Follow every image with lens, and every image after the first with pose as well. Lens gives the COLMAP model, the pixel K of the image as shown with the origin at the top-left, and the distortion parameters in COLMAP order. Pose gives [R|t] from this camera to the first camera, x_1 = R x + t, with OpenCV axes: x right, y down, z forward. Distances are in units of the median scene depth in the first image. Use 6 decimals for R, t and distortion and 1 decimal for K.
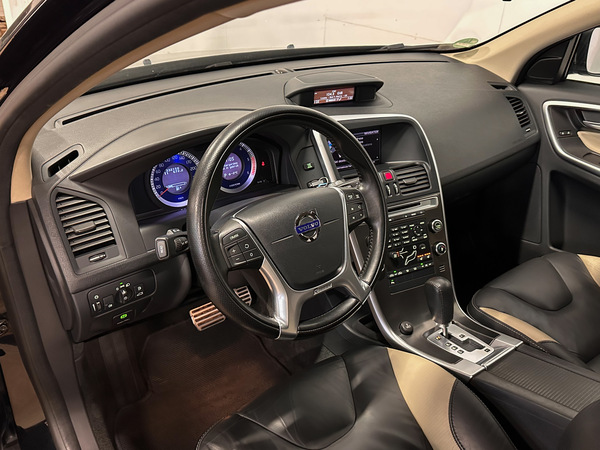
lens RADIAL K [[532.0, 0, 300.0], [0, 532.0, 225.0], [0, 0, 1]] dist [0.089176, -0.001170]
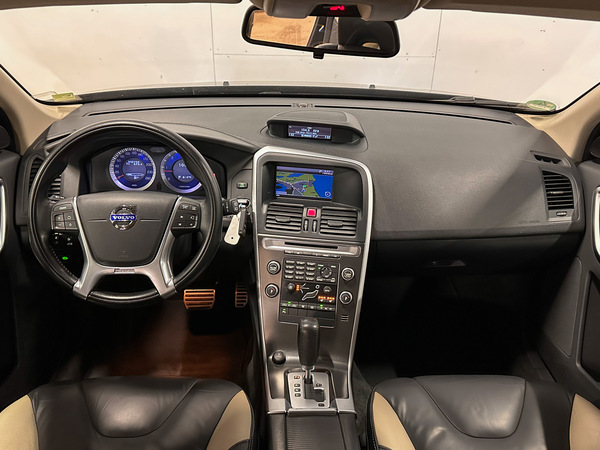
lens RADIAL K [[555.6, 0, 300.0], [0, 555.6, 225.0], [0, 0, 1]] dist [0.236313, -0.542949]
pose [[0.814902, 0.244615, -0.525451, 0.715737], [-0.278803, 0.960237, 0.014637, -0.077342], [0.508137, 0.134570, 0.850698, 0.064409]]
